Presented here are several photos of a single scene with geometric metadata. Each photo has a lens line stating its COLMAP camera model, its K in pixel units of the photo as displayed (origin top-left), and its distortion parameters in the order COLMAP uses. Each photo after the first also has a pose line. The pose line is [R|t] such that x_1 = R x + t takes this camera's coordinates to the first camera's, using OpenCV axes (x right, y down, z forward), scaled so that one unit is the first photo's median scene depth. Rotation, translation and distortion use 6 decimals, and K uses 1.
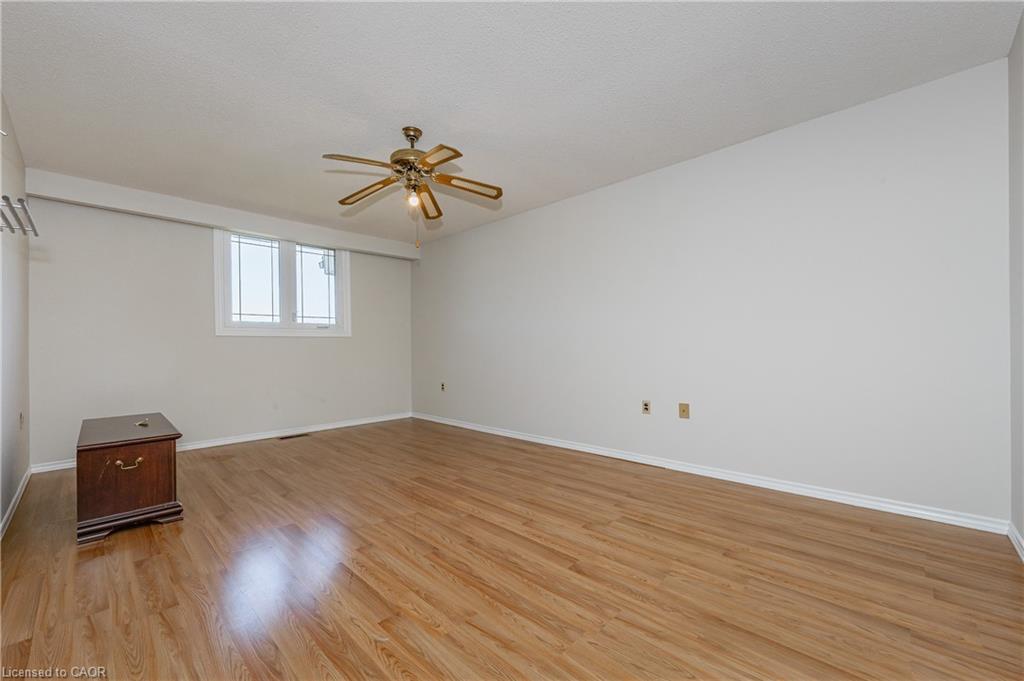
lens RADIAL K [[399.9, 0, 515.5], [0, 399.9, 352.6], [0, 0, 1]] dist [-0.000874, -0.000090]
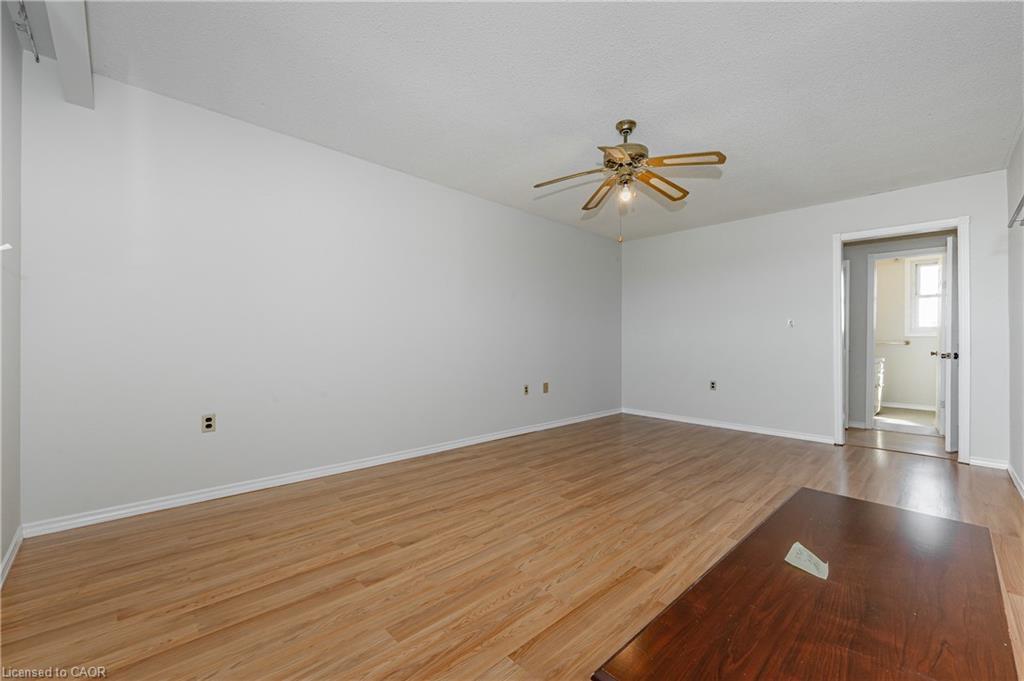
lens RADIAL K [[415.0, 0, 512.0], [0, 415.0, 340.5], [0, 0, 1]] dist [0.000905, -0.000007]
pose [[0.052084, 0.019386, 0.998455, -1.128050], [0.006536, 0.999784, -0.019753, 0.004019], [-0.998621, 0.007555, 0.051946, 1.068182]]
